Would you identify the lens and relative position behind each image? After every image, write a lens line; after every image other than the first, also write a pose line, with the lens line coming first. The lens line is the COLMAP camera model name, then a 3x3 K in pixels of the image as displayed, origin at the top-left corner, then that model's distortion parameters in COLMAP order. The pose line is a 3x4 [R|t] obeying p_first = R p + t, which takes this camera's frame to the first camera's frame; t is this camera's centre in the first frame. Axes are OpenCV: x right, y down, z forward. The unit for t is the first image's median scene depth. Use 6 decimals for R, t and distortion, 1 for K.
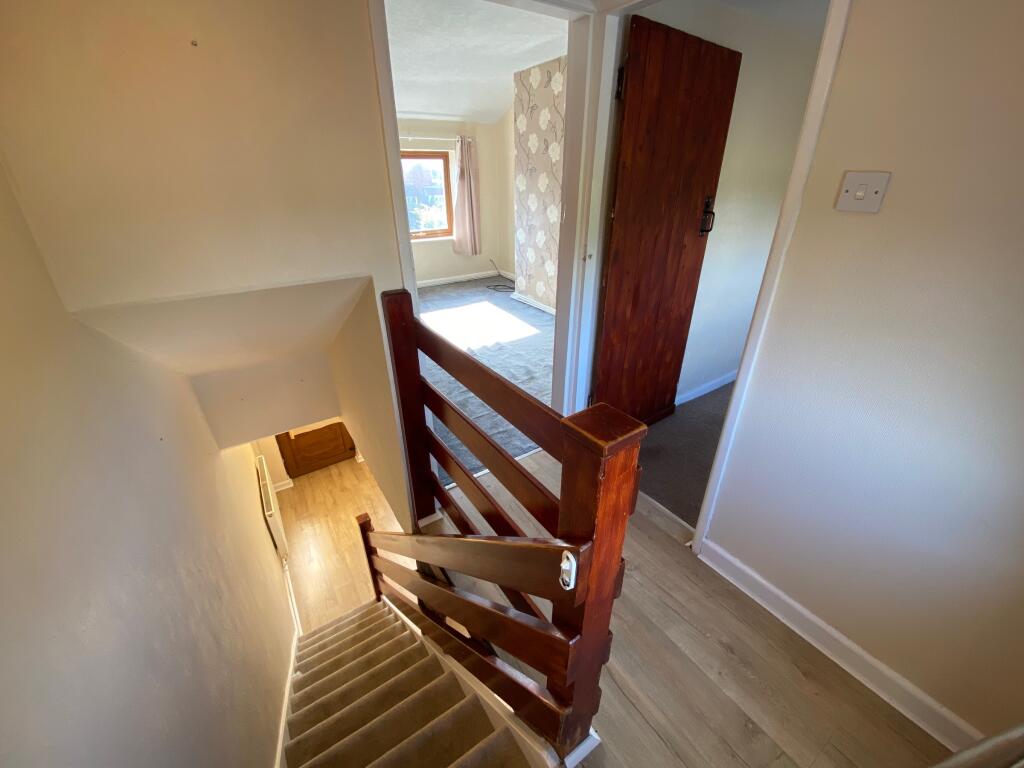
lens RADIAL K [[412.6, 0, 520.1], [0, 412.6, 400.9], [0, 0, 1]] dist [-0.005308, -0.008963]
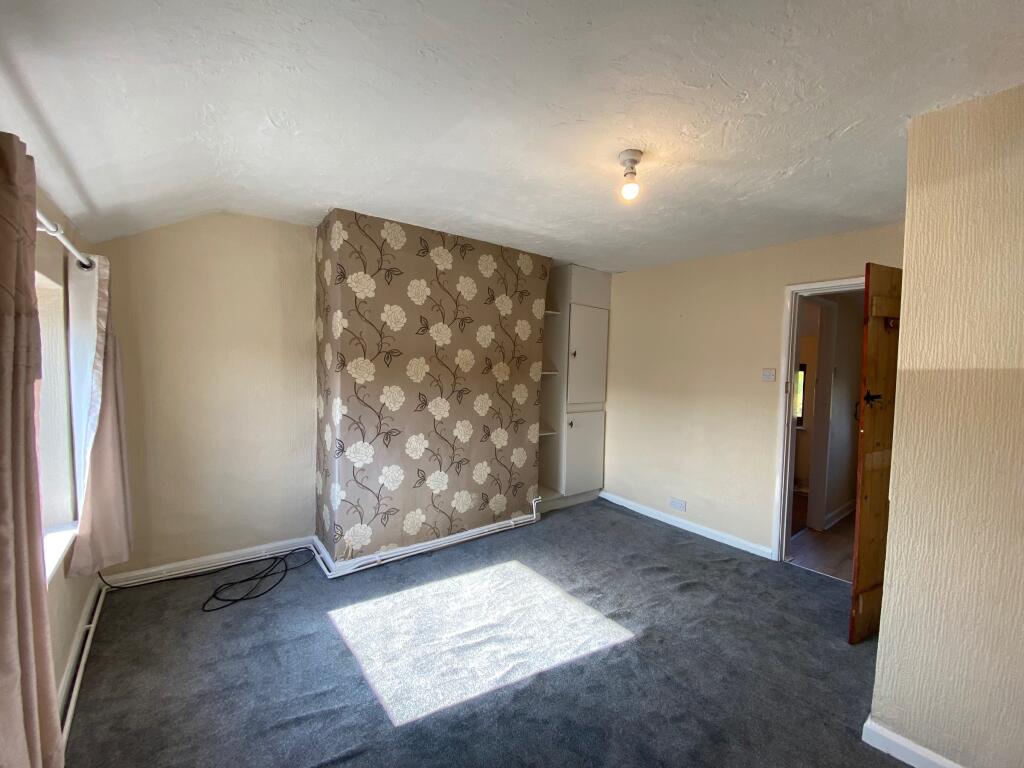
lens RADIAL K [[412.6, 0, 519.3], [0, 412.6, 374.9], [0, 0, 1]] dist [-0.005308, -0.008963]
pose [[-0.085366, -0.030777, 0.995874, -0.563355], [0.455467, 0.887767, 0.066479, -0.428904], [-0.886150, 0.459263, -0.061767, 0.781954]]
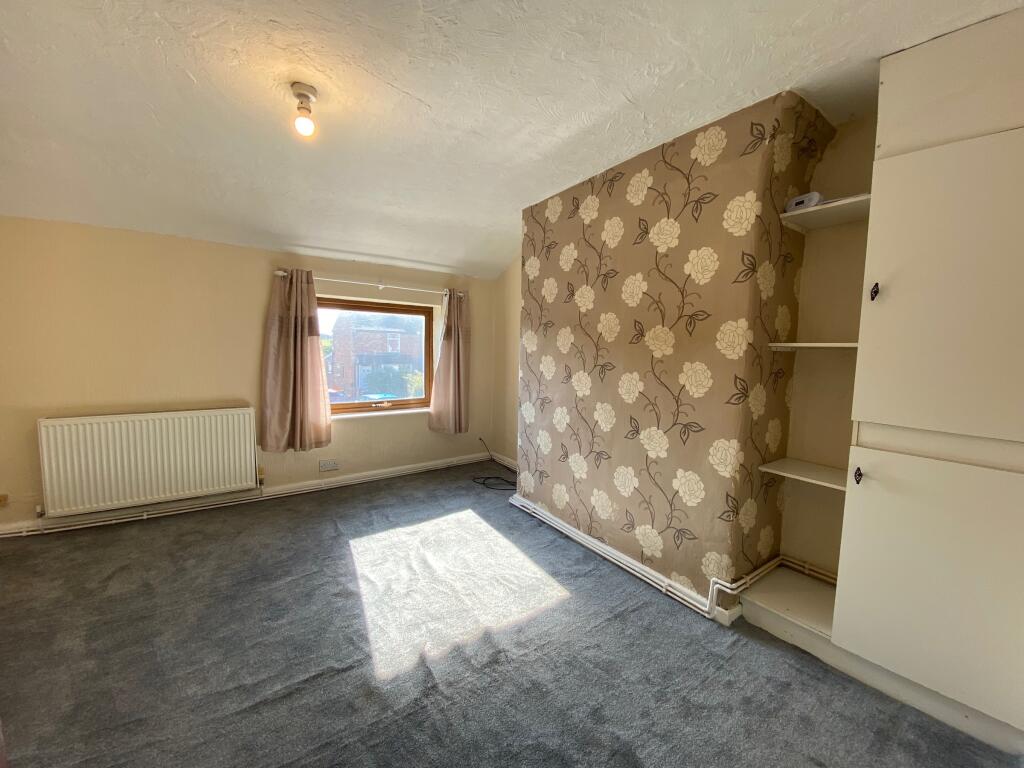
lens RADIAL K [[412.6, 0, 514.3], [0, 412.6, 380.6], [0, 0, 1]] dist [-0.005308, -0.008963]
pose [[0.999744, 0.018777, 0.012589, -0.029214], [-0.011946, 0.911576, -0.410959, -0.173740], [-0.019192, 0.410703, 0.911567, 0.372582]]
